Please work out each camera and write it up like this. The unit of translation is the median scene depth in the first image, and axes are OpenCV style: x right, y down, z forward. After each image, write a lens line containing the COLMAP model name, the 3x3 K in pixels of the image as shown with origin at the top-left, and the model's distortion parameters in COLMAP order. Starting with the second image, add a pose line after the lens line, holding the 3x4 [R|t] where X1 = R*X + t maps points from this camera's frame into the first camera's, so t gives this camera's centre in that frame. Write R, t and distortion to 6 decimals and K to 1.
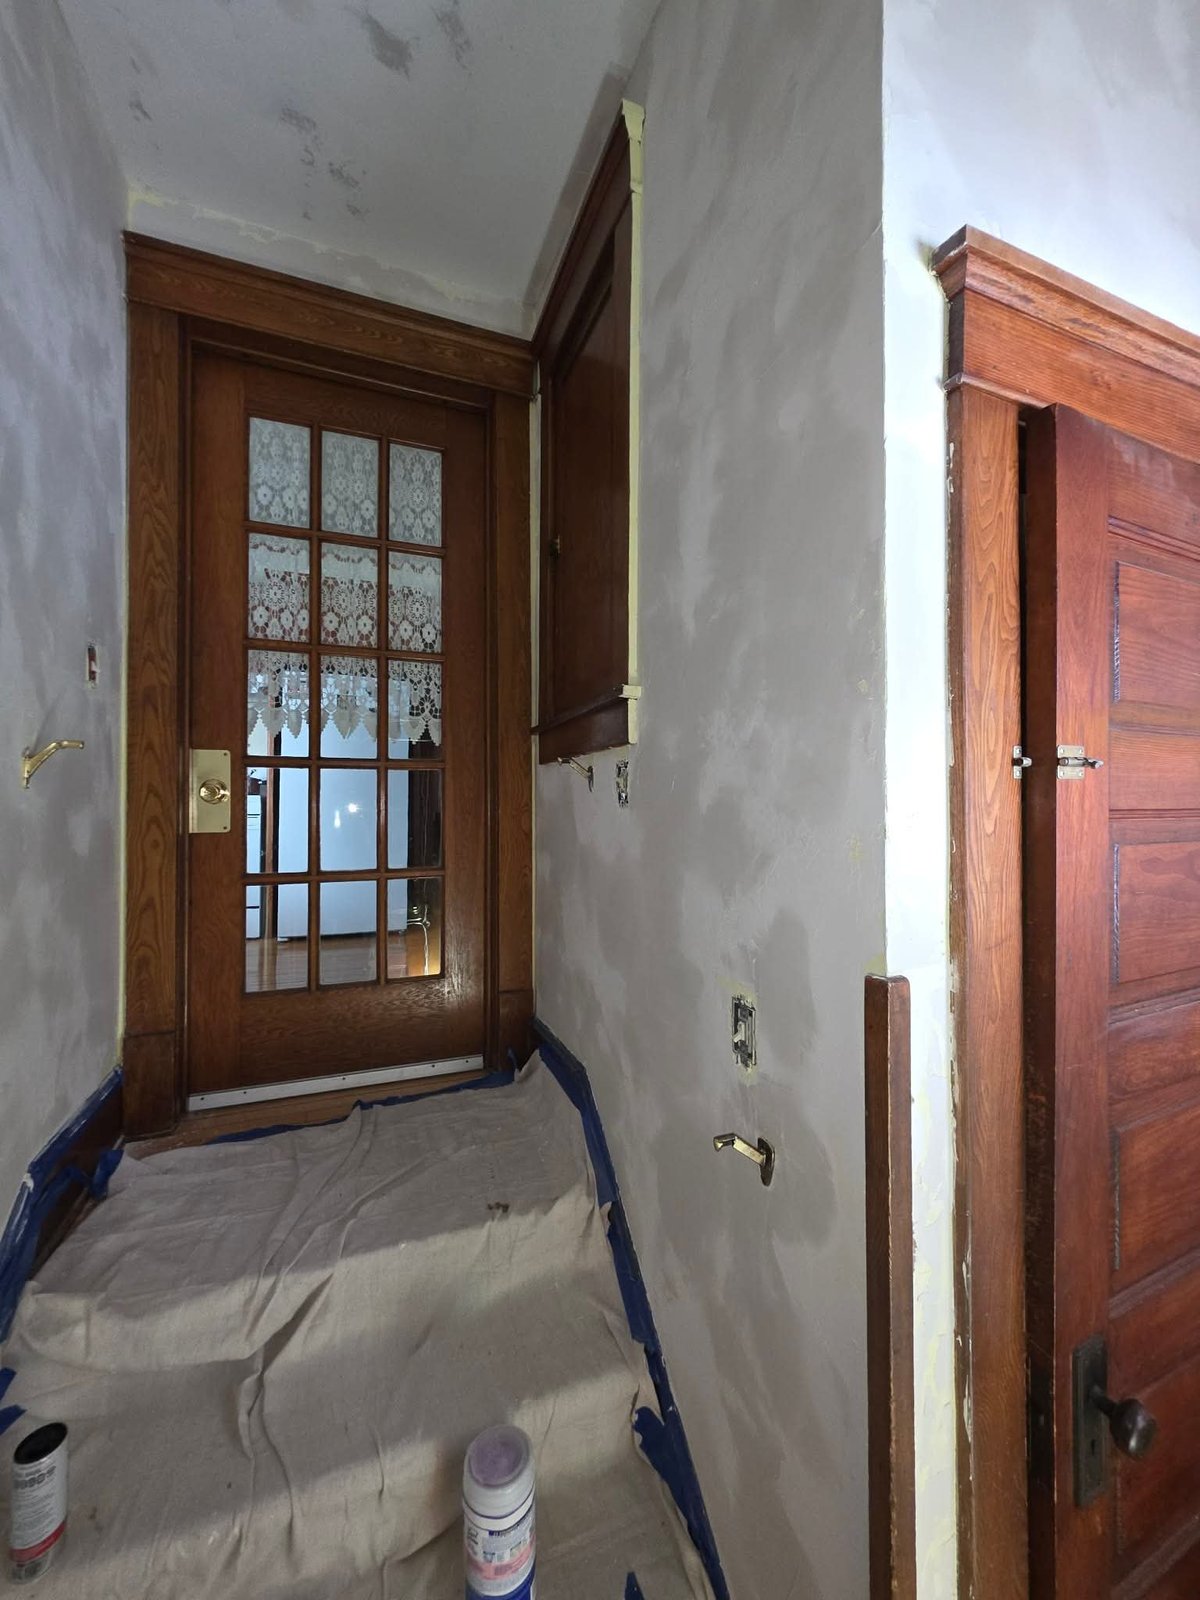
lens RADIAL K [[629.5, 0, 601.3], [0, 629.5, 799.4], [0, 0, 1]] dist [0.001601, -0.000865]
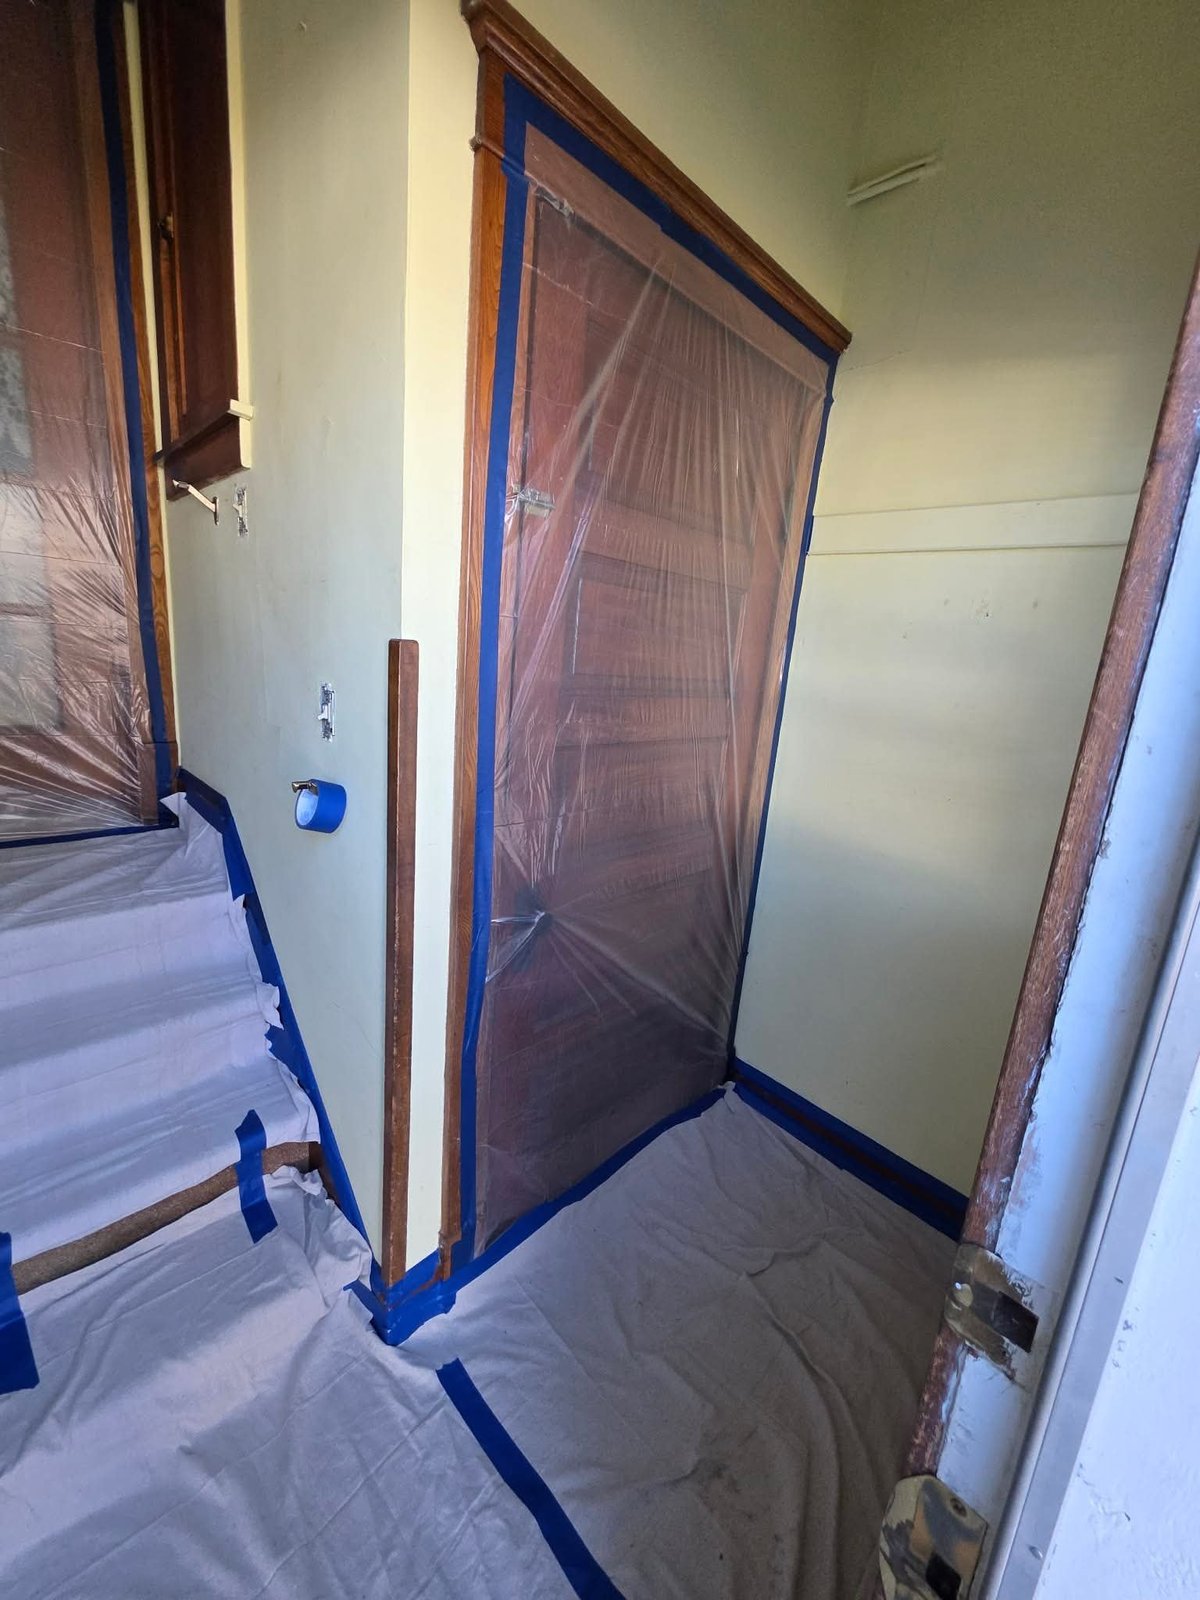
lens RADIAL K [[629.5, 0, 603.6], [0, 629.5, 797.7], [0, 0, 1]] dist [0.001601, -0.000865]
pose [[0.914742, -0.013190, 0.403823, 0.108230], [-0.089142, 0.968250, 0.233551, 0.094619], [-0.394082, -0.249636, 0.884523, -0.178872]]
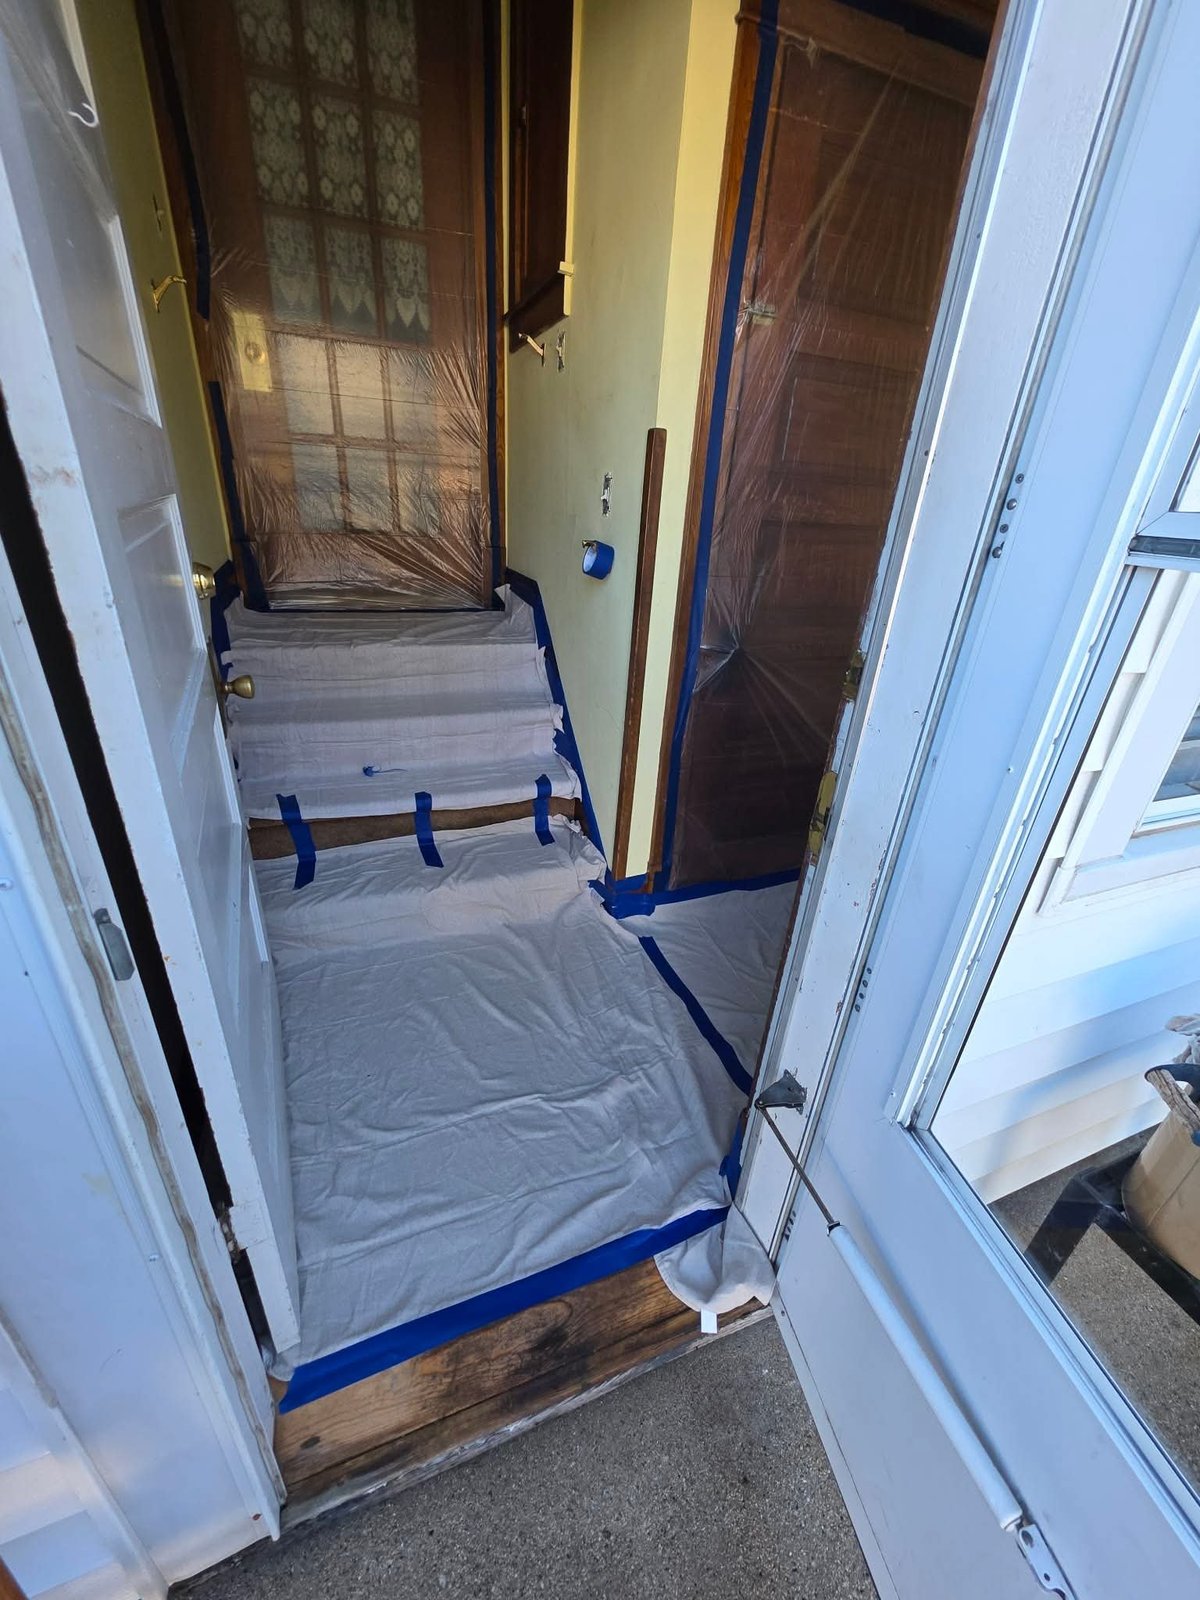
lens RADIAL K [[629.5, 0, 605.1], [0, 629.5, 800.3], [0, 0, 1]] dist [0.001601, -0.000865]
pose [[0.997998, 0.057461, 0.026423, 0.109653], [-0.063217, 0.893828, 0.443932, 0.172780], [0.001891, -0.444713, 0.895671, -0.520939]]
